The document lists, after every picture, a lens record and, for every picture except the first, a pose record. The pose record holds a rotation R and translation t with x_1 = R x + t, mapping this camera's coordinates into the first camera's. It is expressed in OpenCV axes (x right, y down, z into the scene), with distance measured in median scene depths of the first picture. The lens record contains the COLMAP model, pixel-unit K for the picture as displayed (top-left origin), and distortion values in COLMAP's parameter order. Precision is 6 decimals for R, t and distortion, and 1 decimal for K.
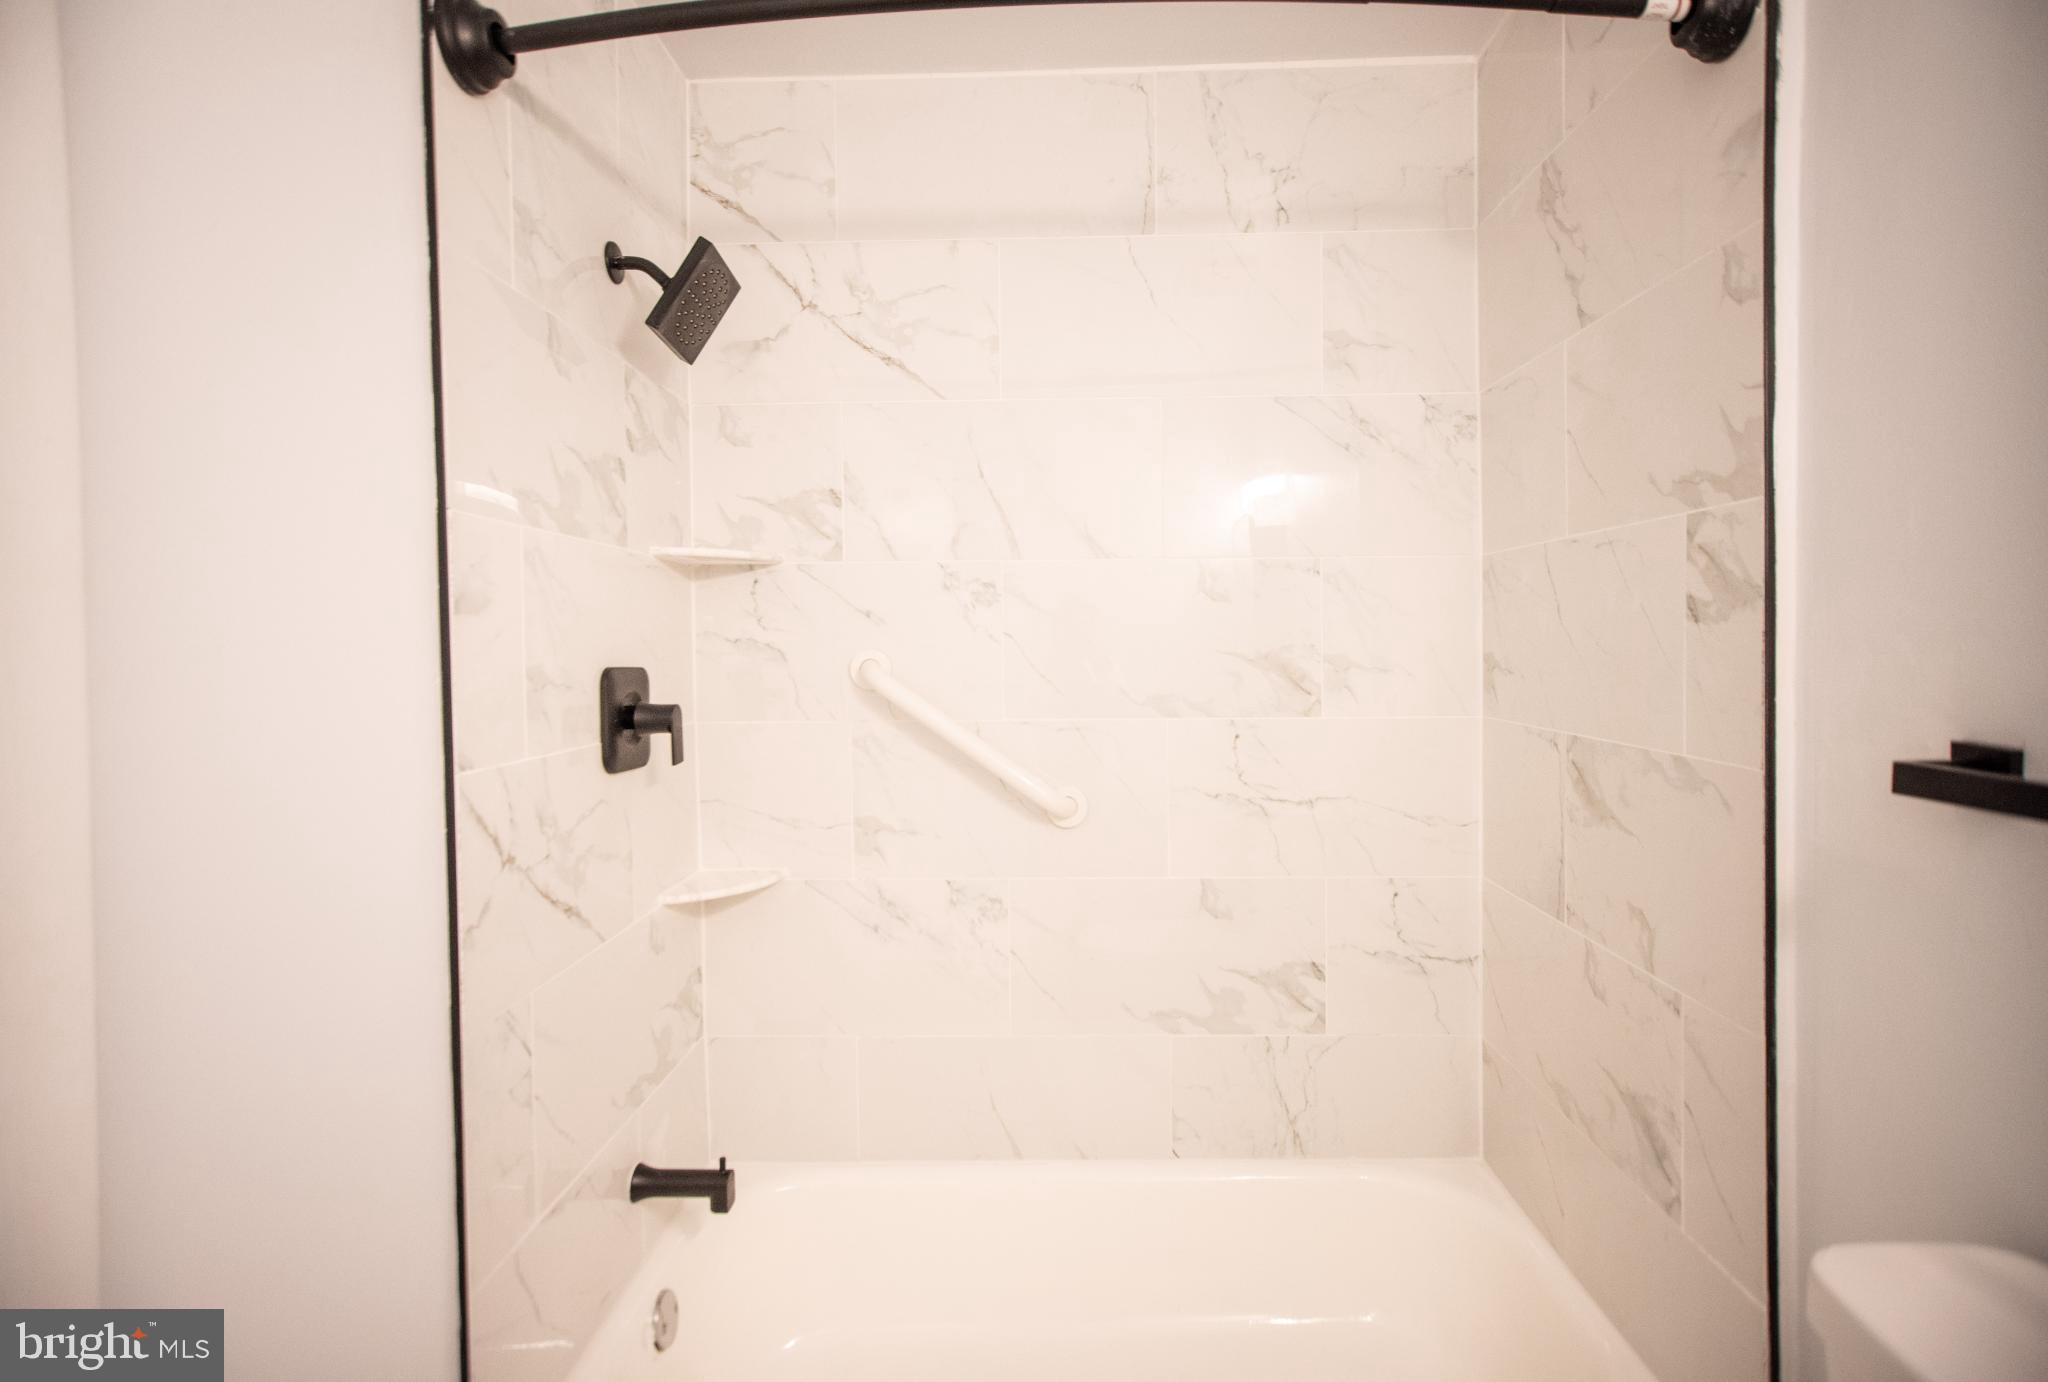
lens RADIAL K [[959.4, 0, 1045.8], [0, 959.4, 680.0], [0, 0, 1]] dist [0.003383, 0.000625]
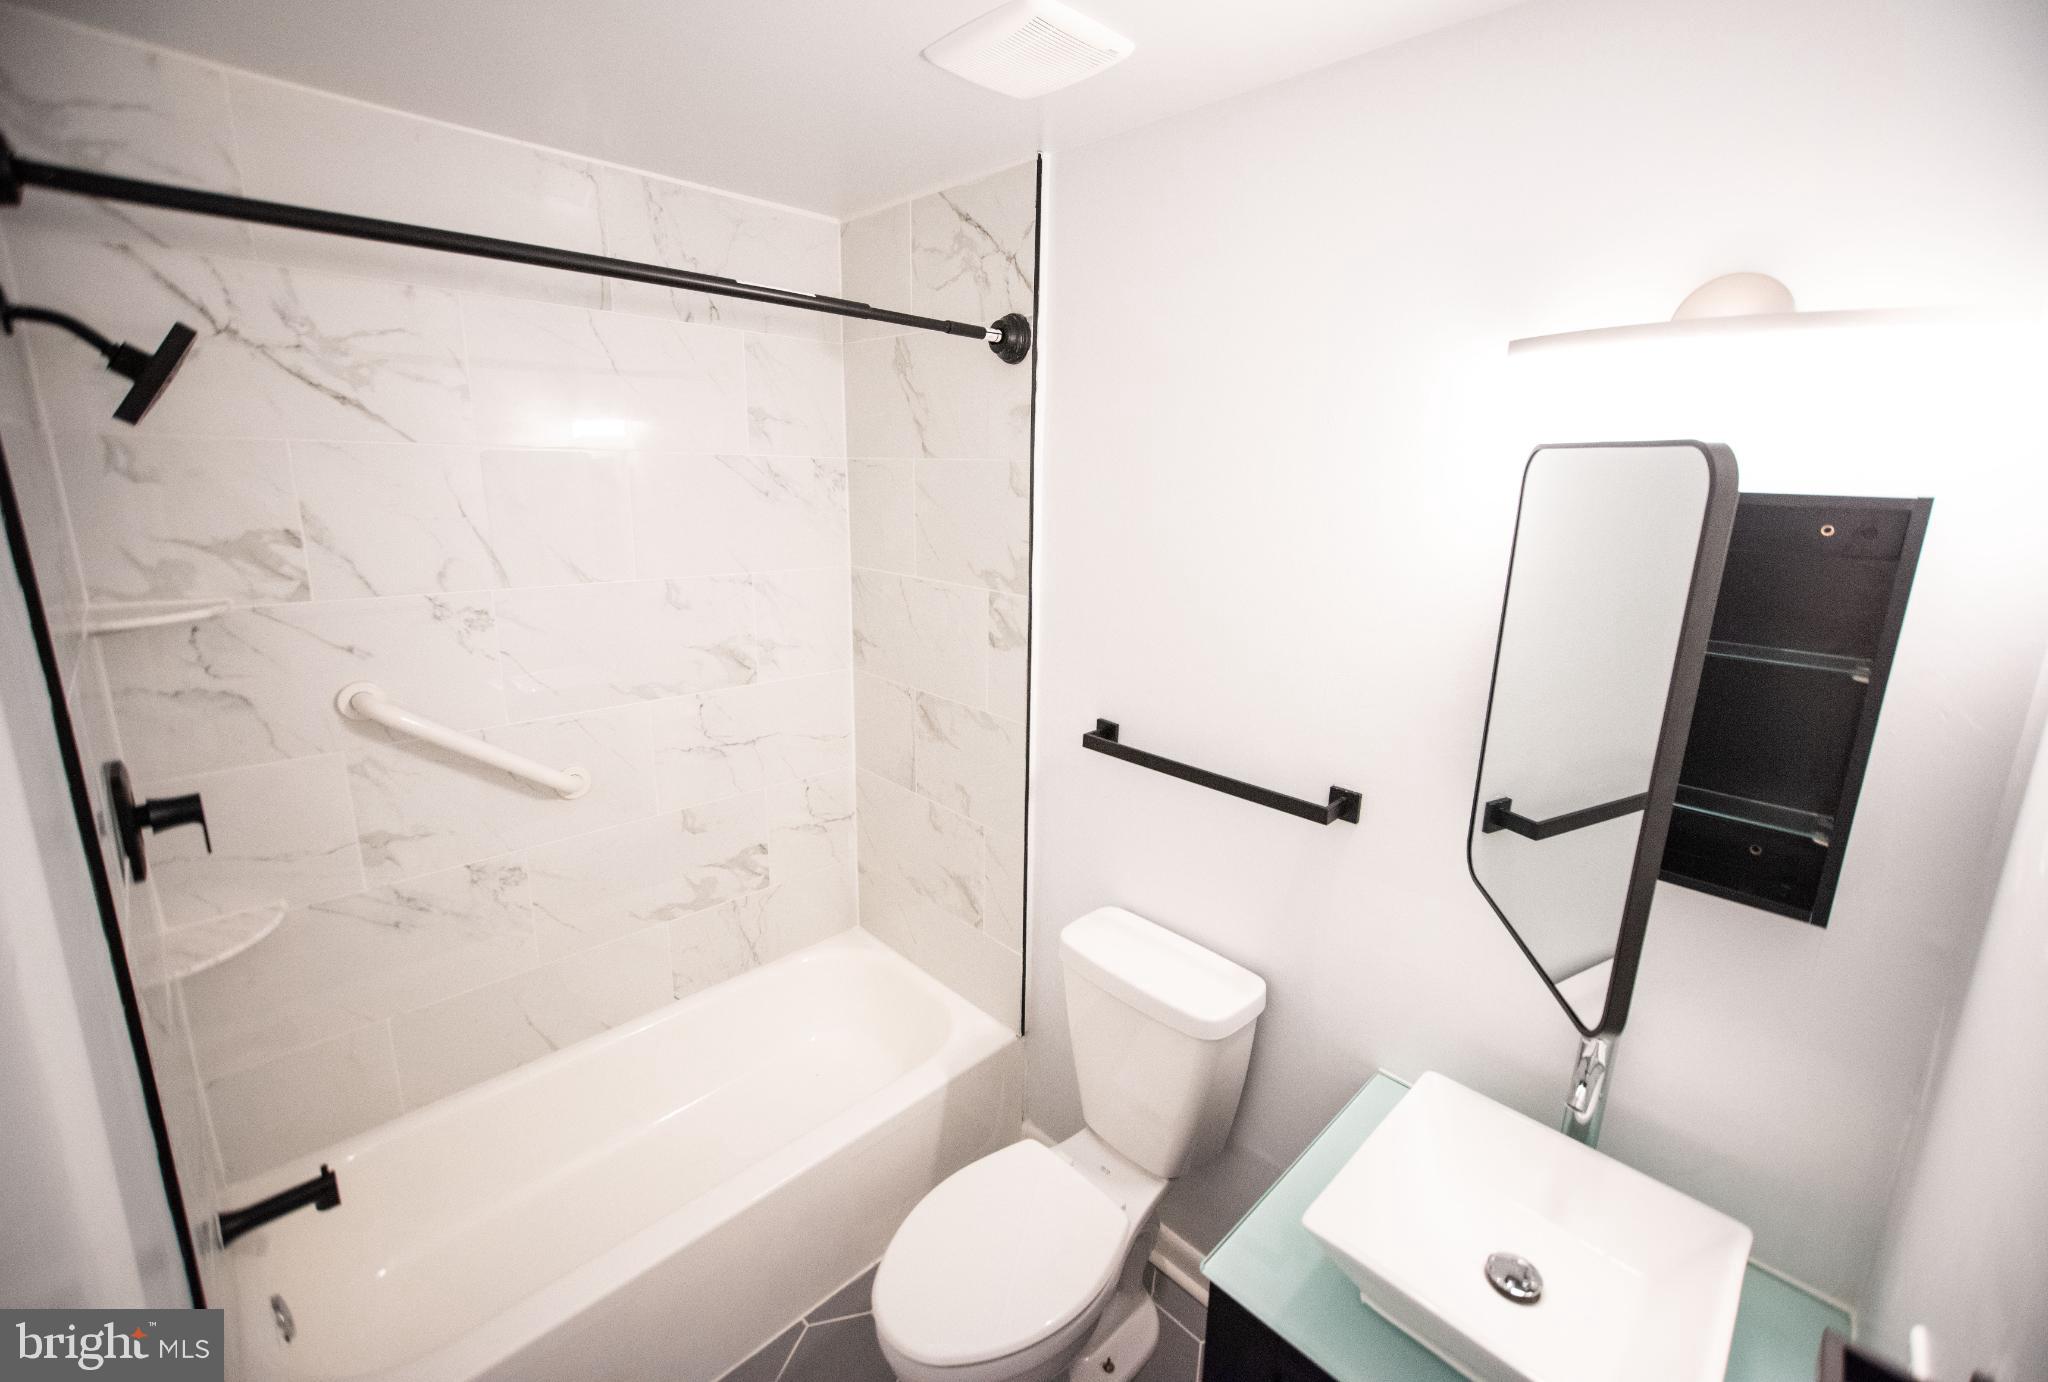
lens RADIAL K [[866.5, 0, 1022.0], [0, 866.5, 685.8], [0, 0, 1]] dist [-0.004425, 0.000543]
pose [[0.695768, -0.152083, 0.701982, -0.348194], [-0.006131, 0.976034, 0.217532, -0.242304], [-0.718241, -0.155656, 0.678160, -0.159877]]
